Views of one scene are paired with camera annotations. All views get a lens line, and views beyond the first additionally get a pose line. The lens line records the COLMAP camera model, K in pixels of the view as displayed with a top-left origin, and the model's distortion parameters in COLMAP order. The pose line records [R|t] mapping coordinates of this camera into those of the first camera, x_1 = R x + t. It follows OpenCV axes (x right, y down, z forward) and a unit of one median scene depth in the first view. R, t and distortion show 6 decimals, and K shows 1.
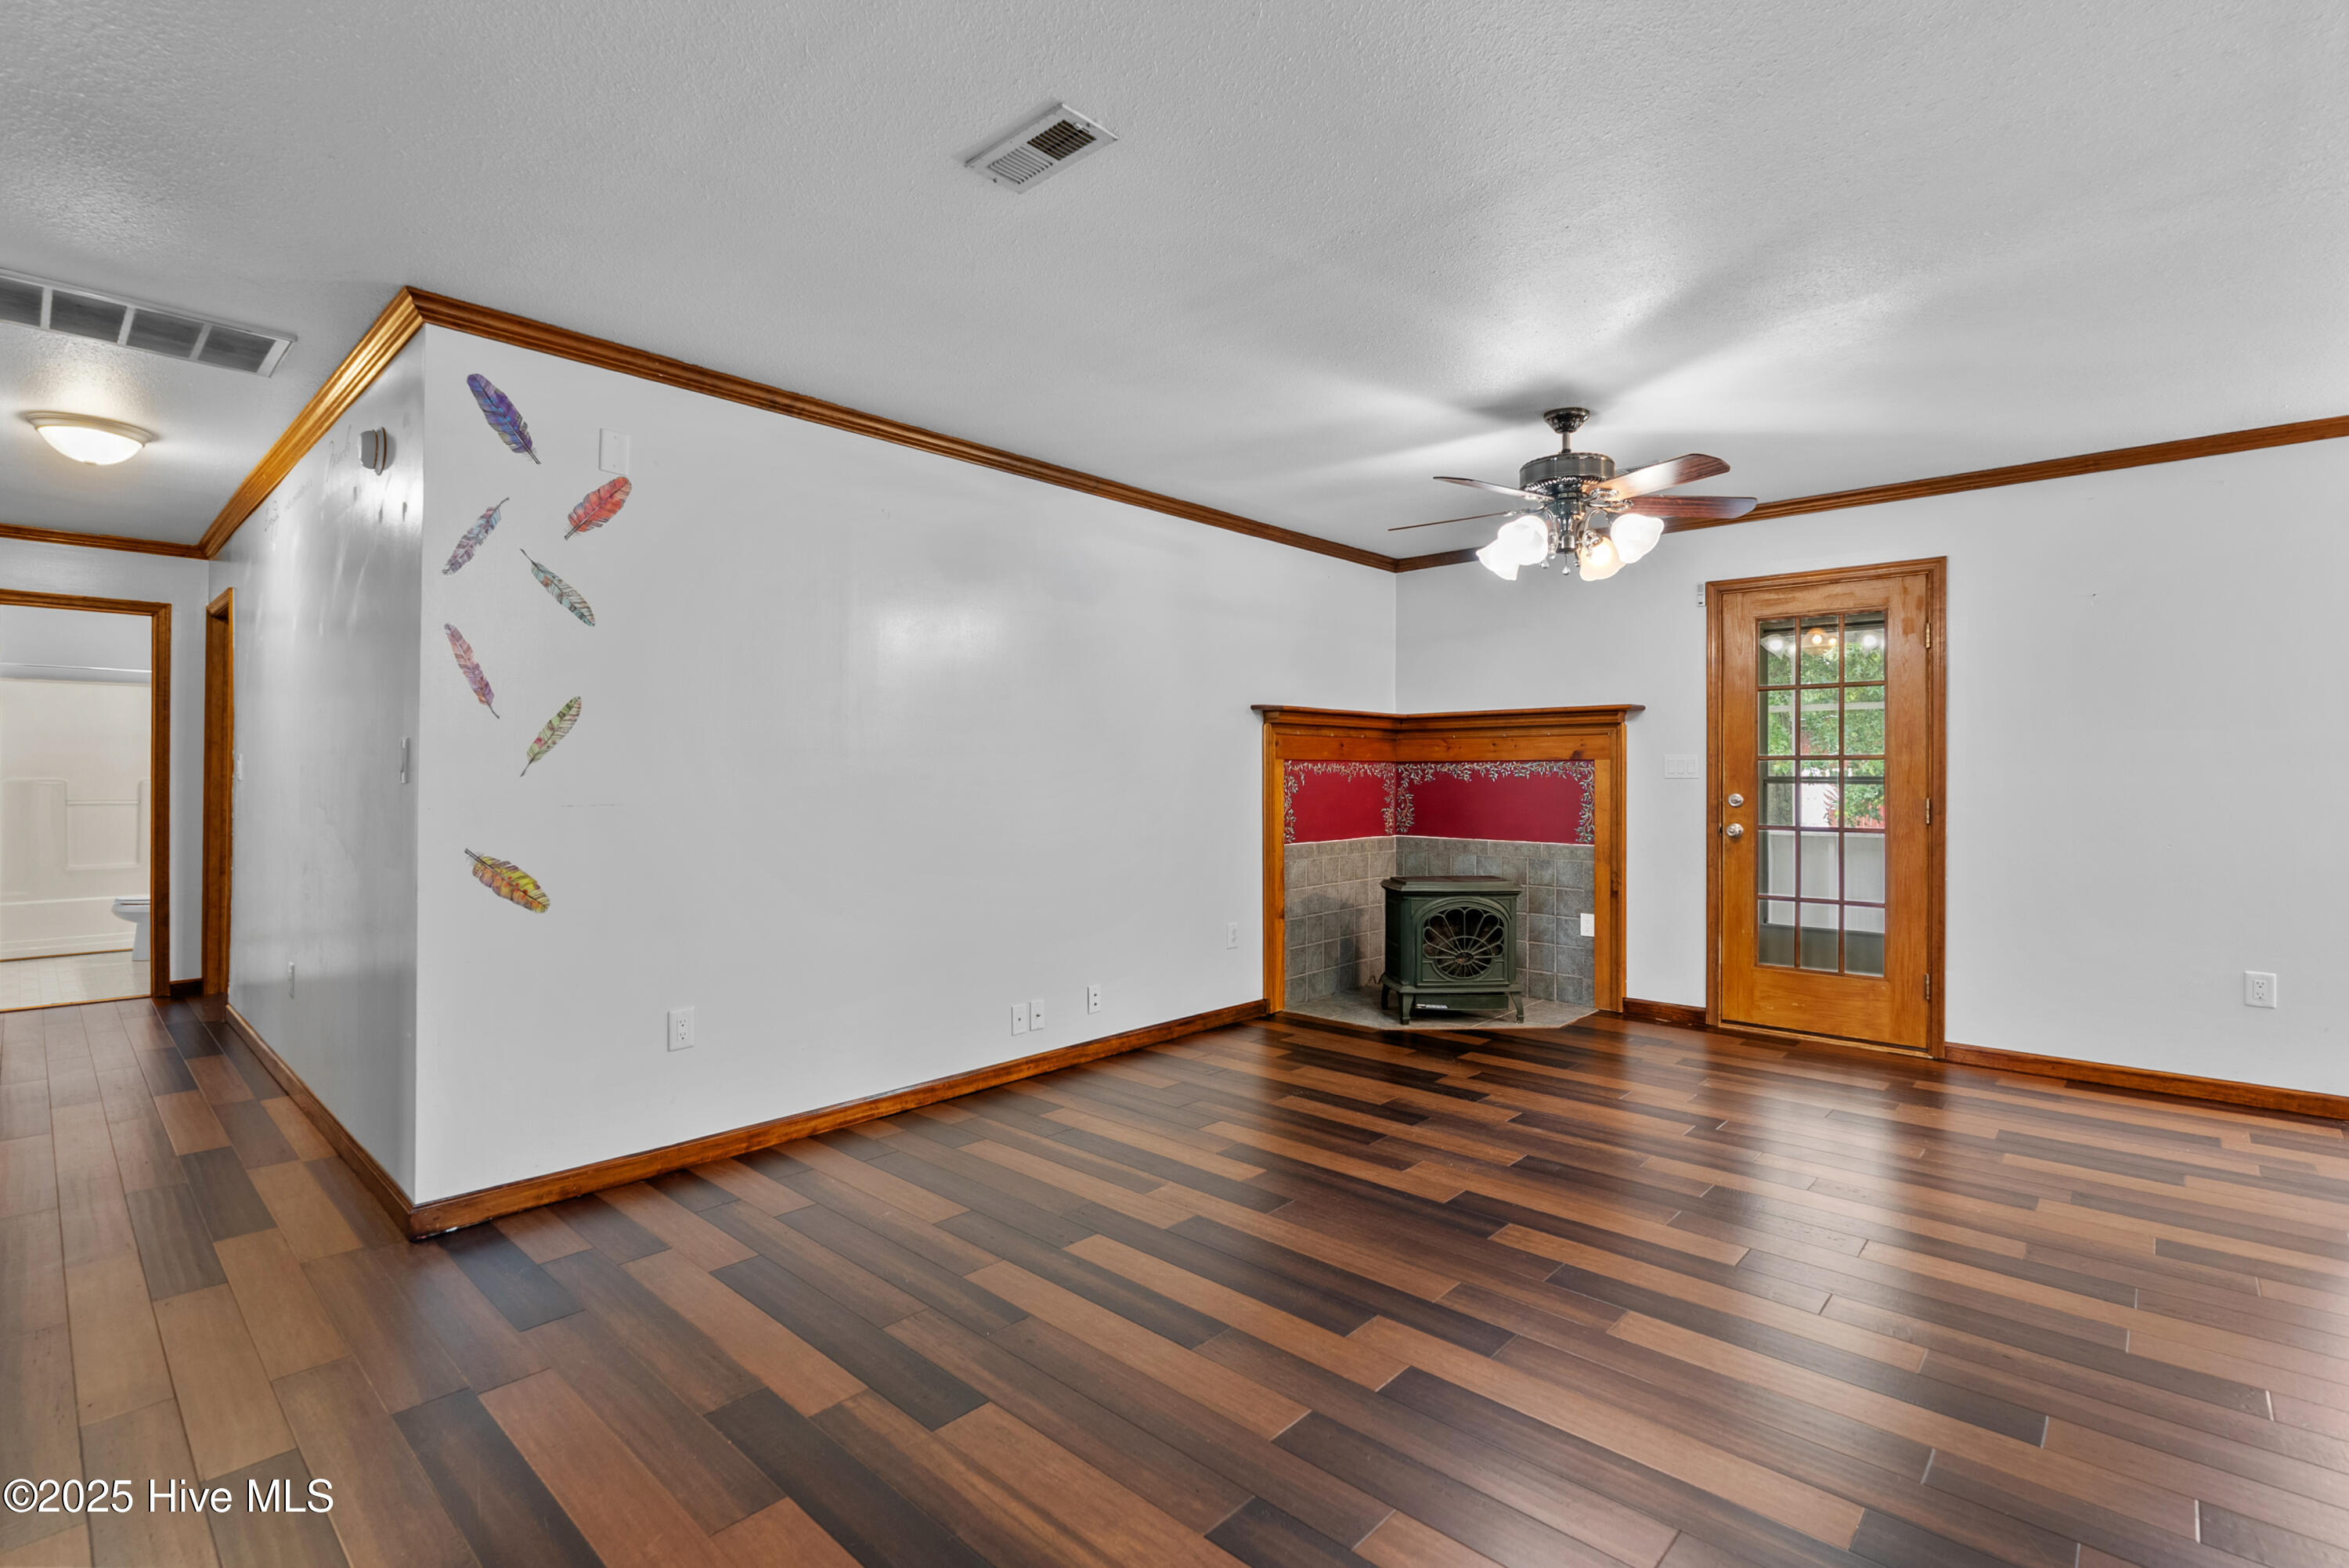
lens RADIAL K [[1075.1, 0, 1165.2], [0, 1075.1, 761.5], [0, 0, 1]] dist [-0.004390, -0.000142]
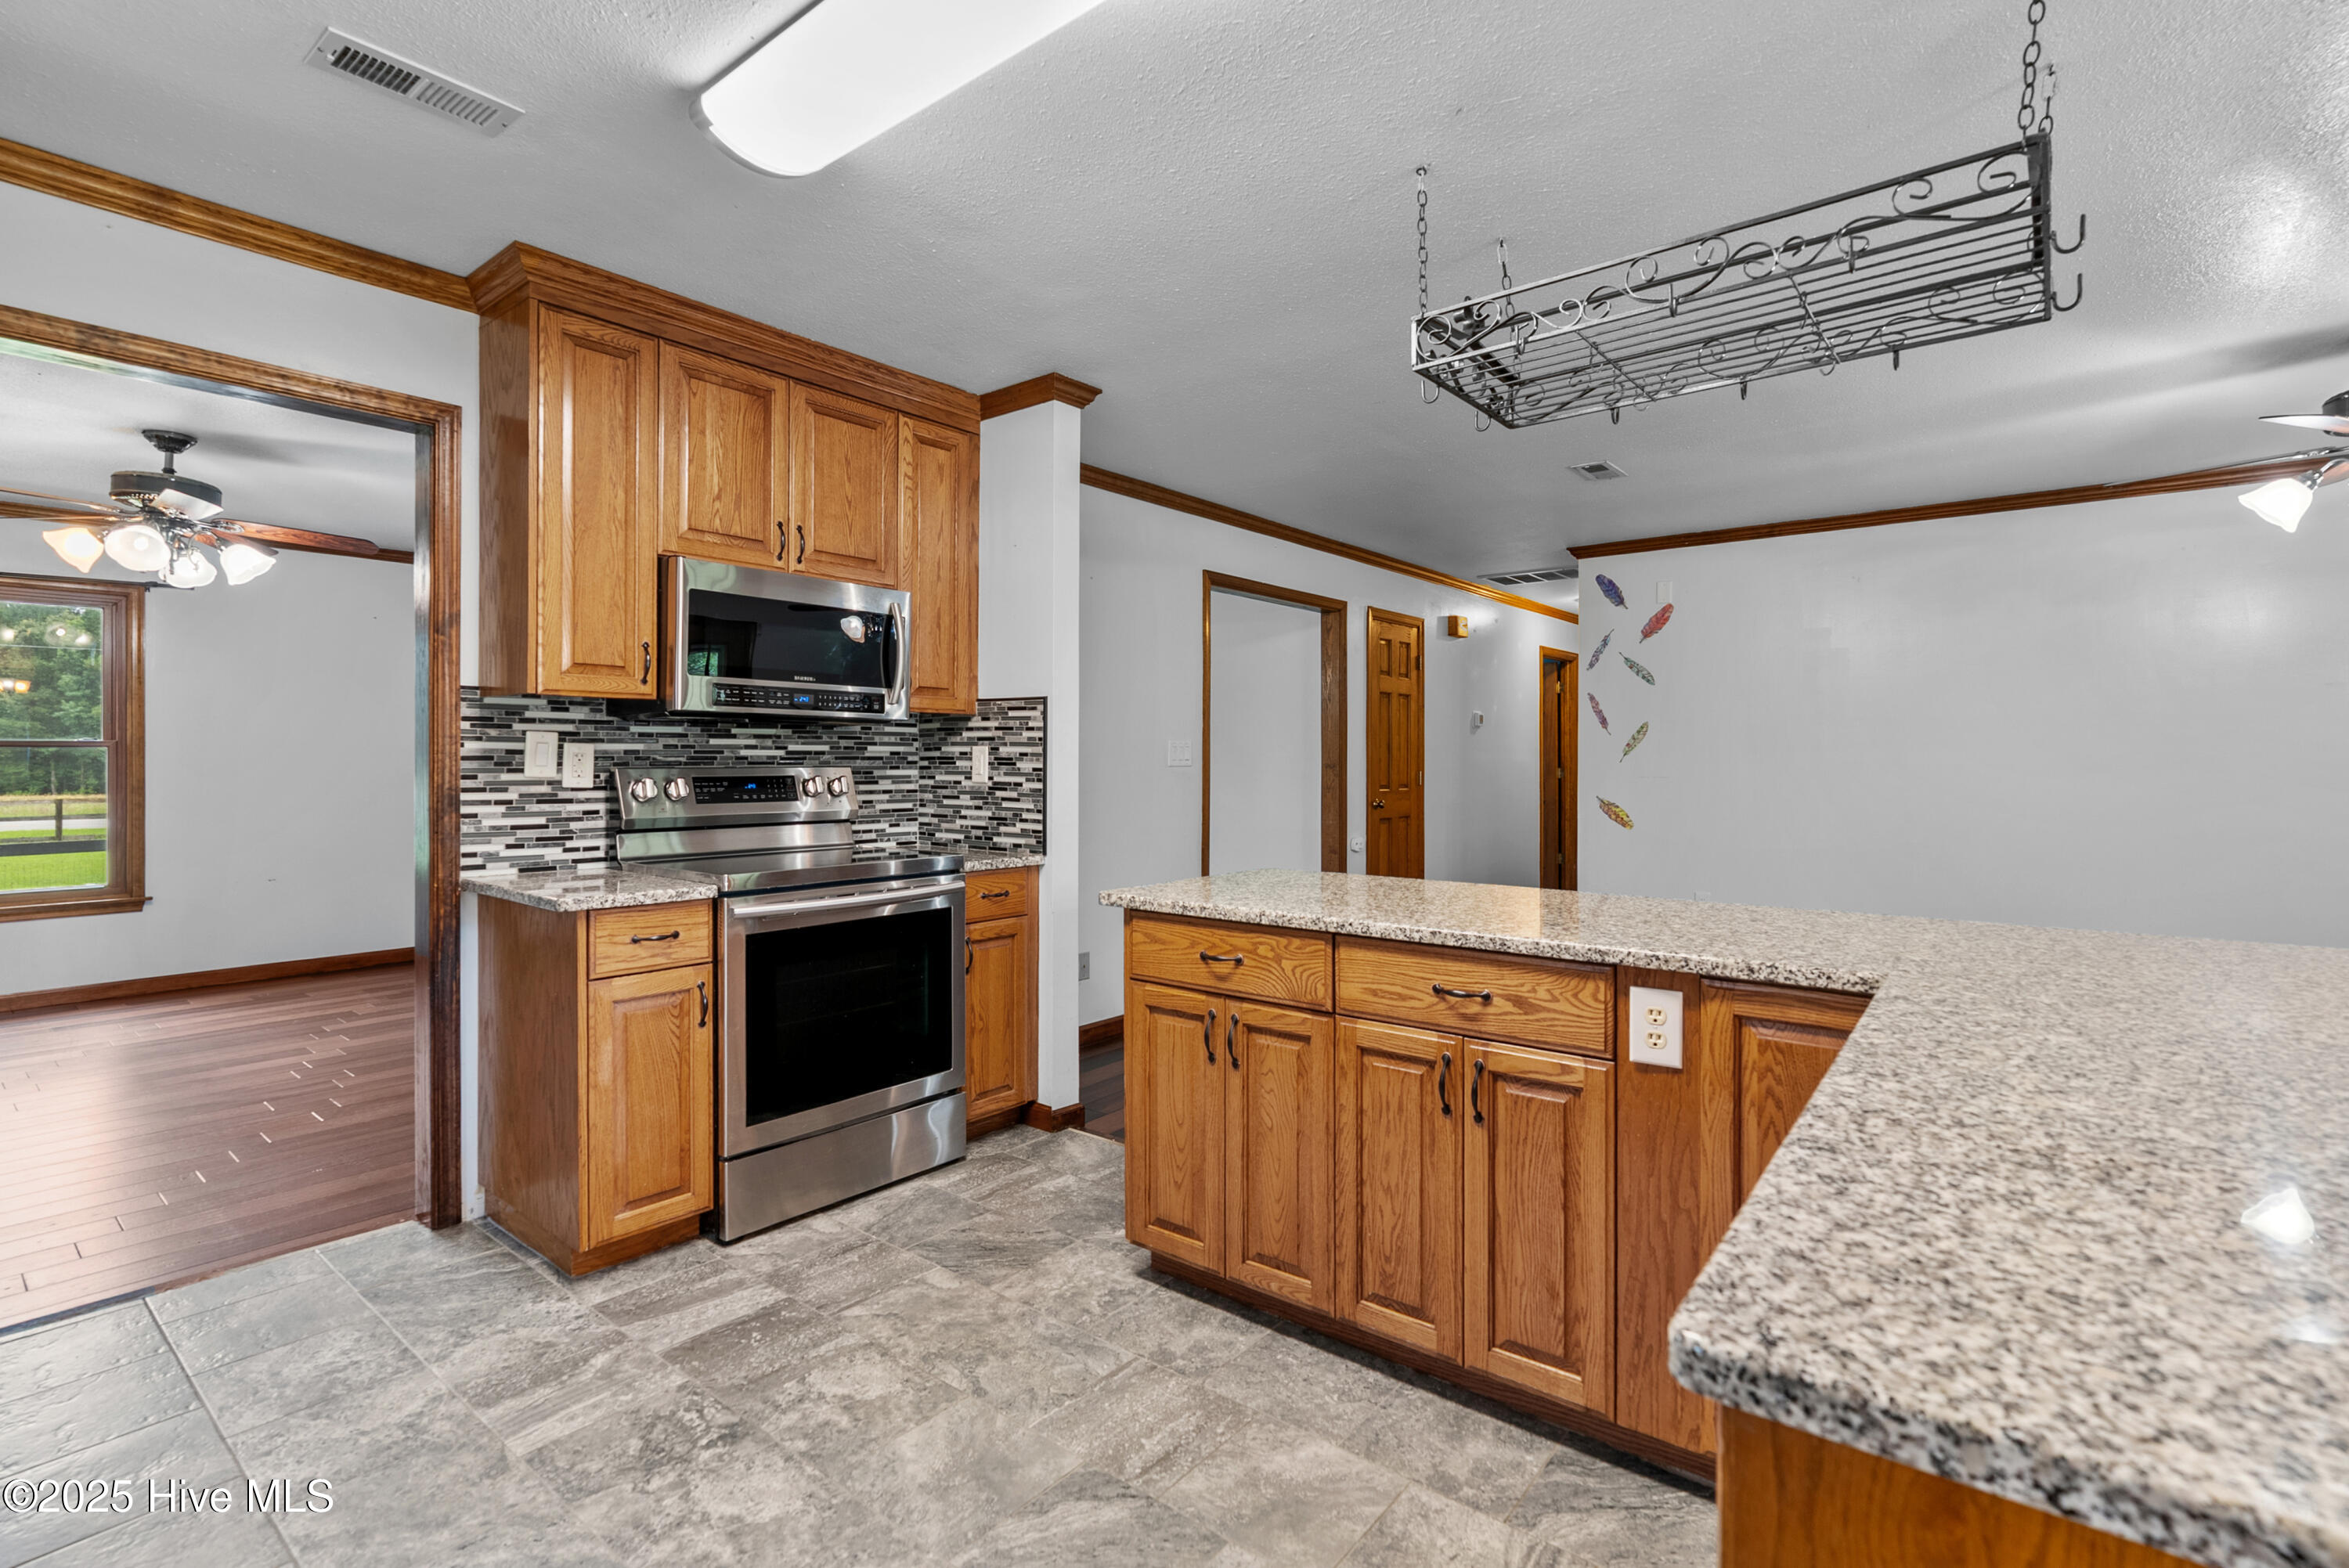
lens RADIAL K [[1075.1, 0, 1170.4], [0, 1075.1, 766.4], [0, 0, 1]] dist [-0.004390, -0.000142]
pose [[0.068531, 0.006879, -0.997625, 1.370733], [0.011949, 0.999899, 0.007715, -0.004143], [0.997577, -0.012449, 0.068442, -0.008082]]
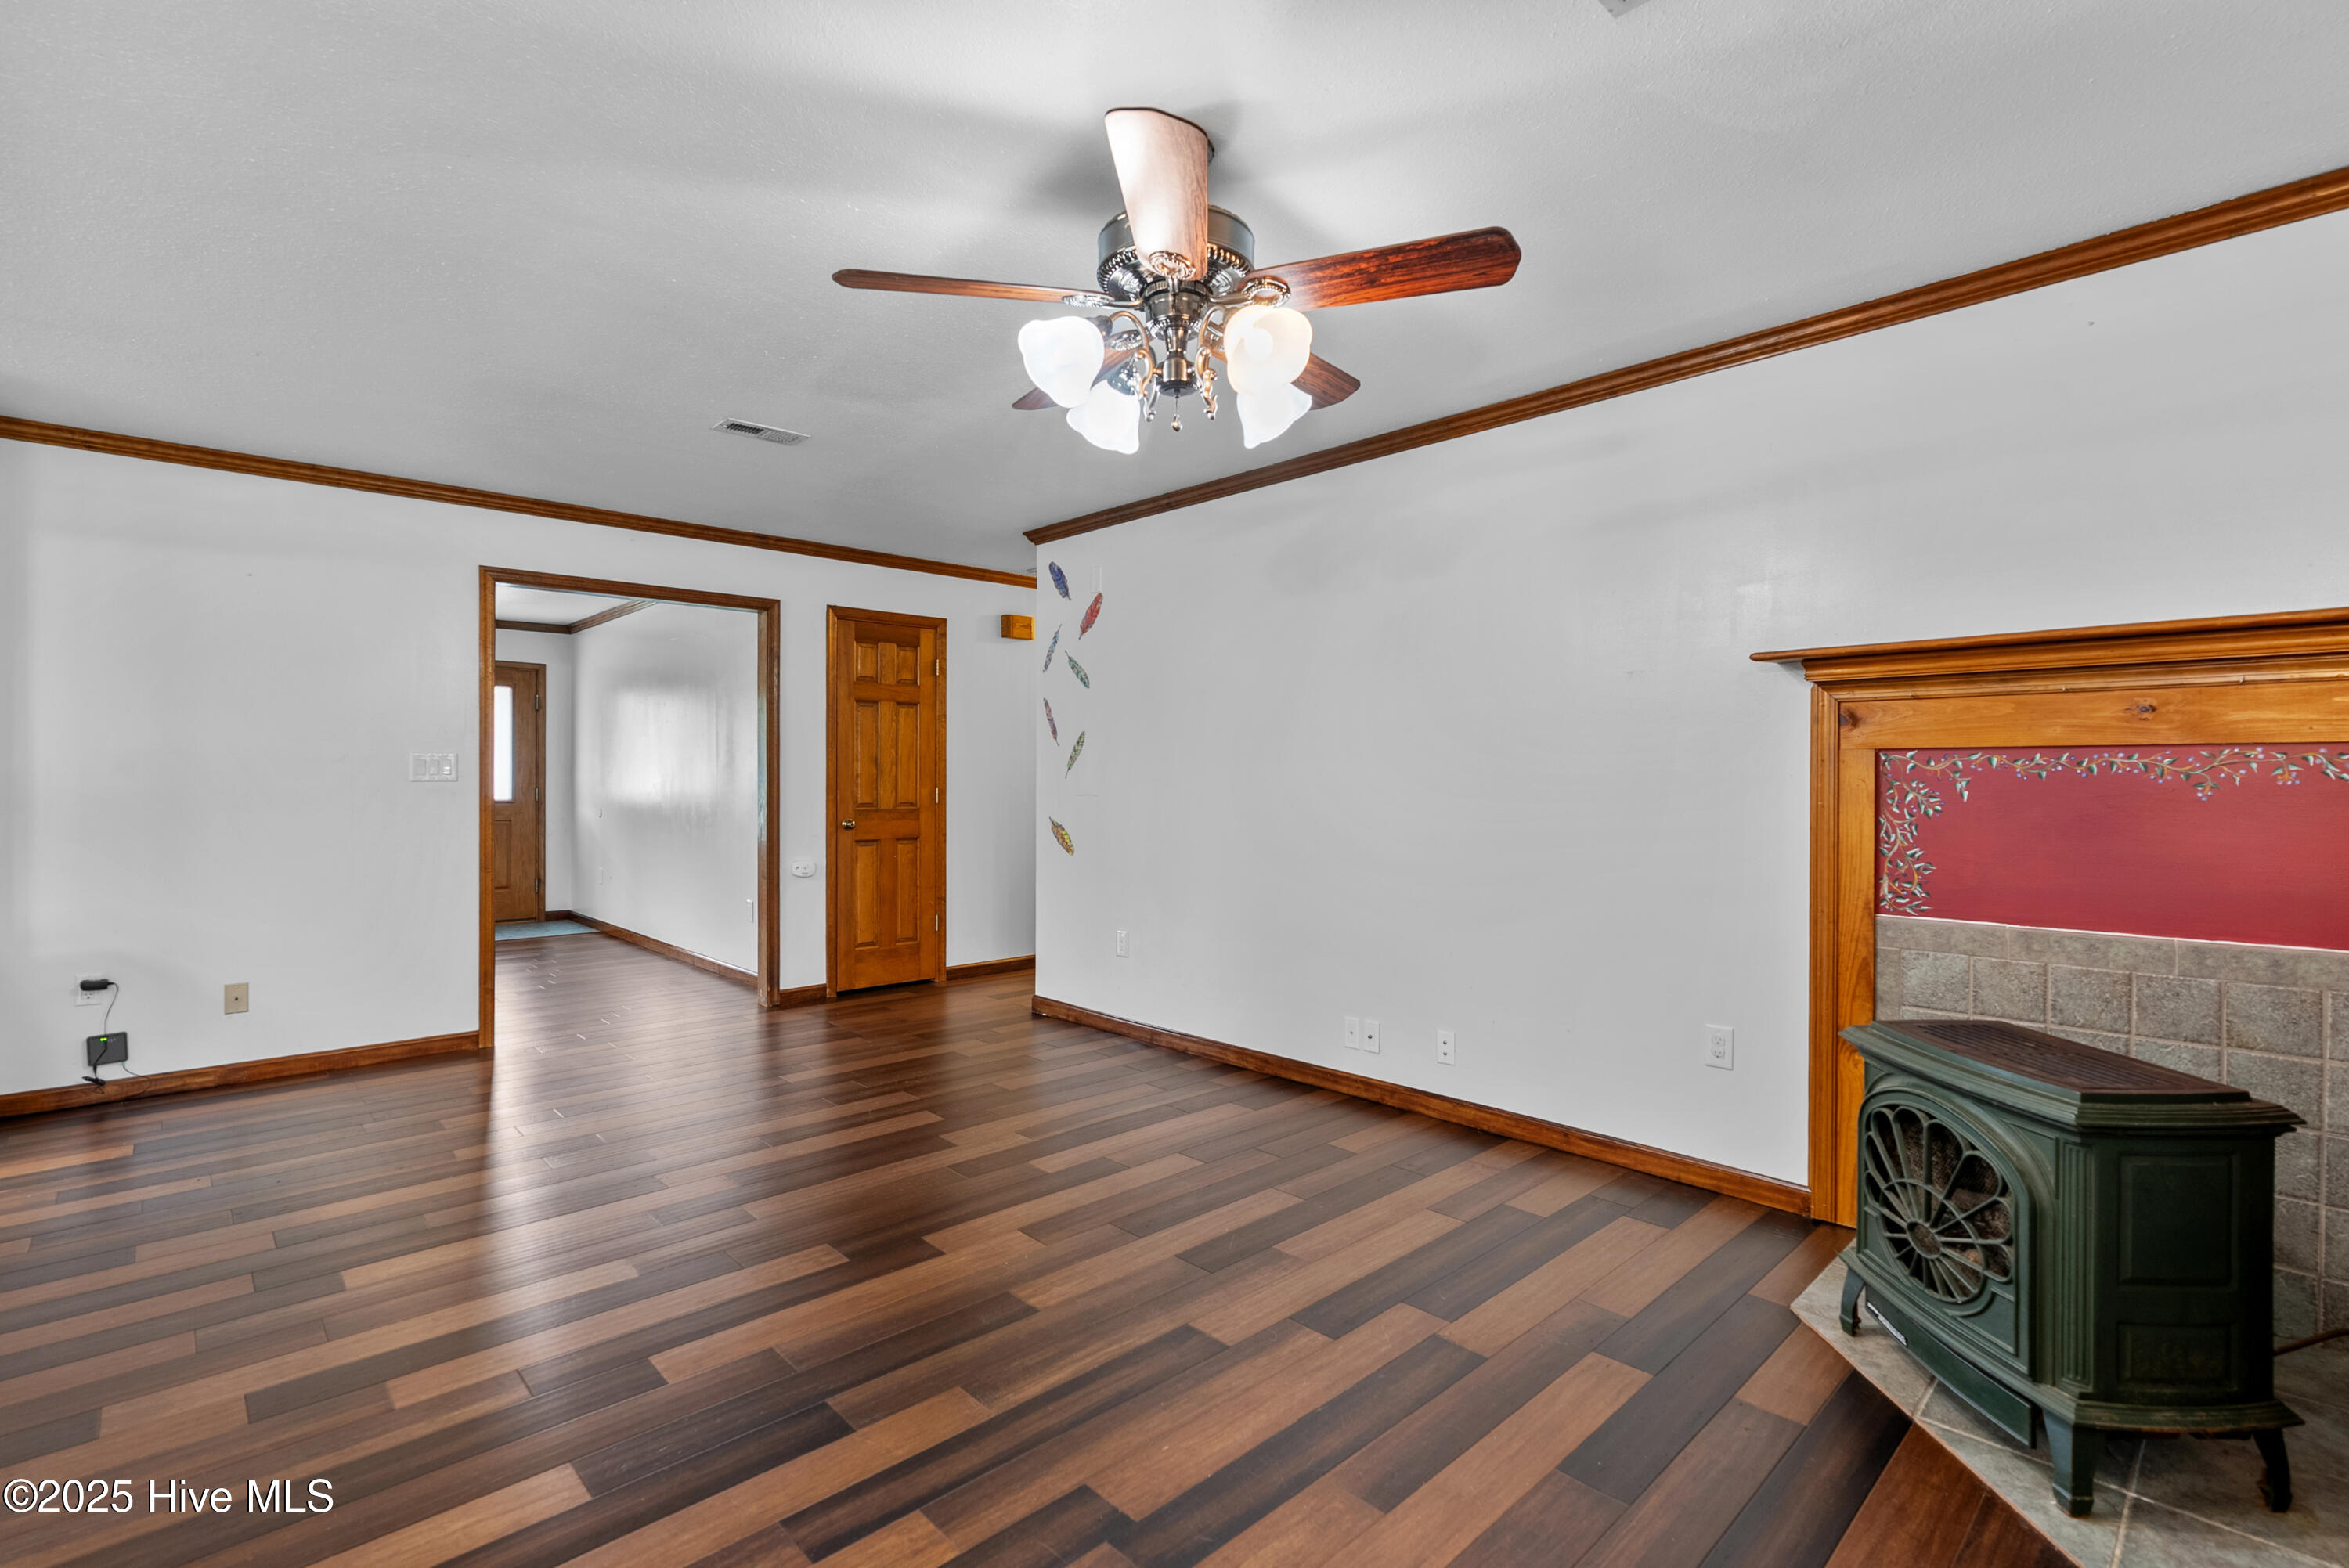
lens RADIAL K [[1075.1, 0, 1169.1], [0, 1075.1, 778.2], [0, 0, 1]] dist [-0.004390, -0.000142]
pose [[-0.060860, 0.000819, -0.998146, 1.146932], [0.011297, 0.999936, 0.000131, 0.015562], [0.998082, -0.011269, -0.060865, 1.245061]]
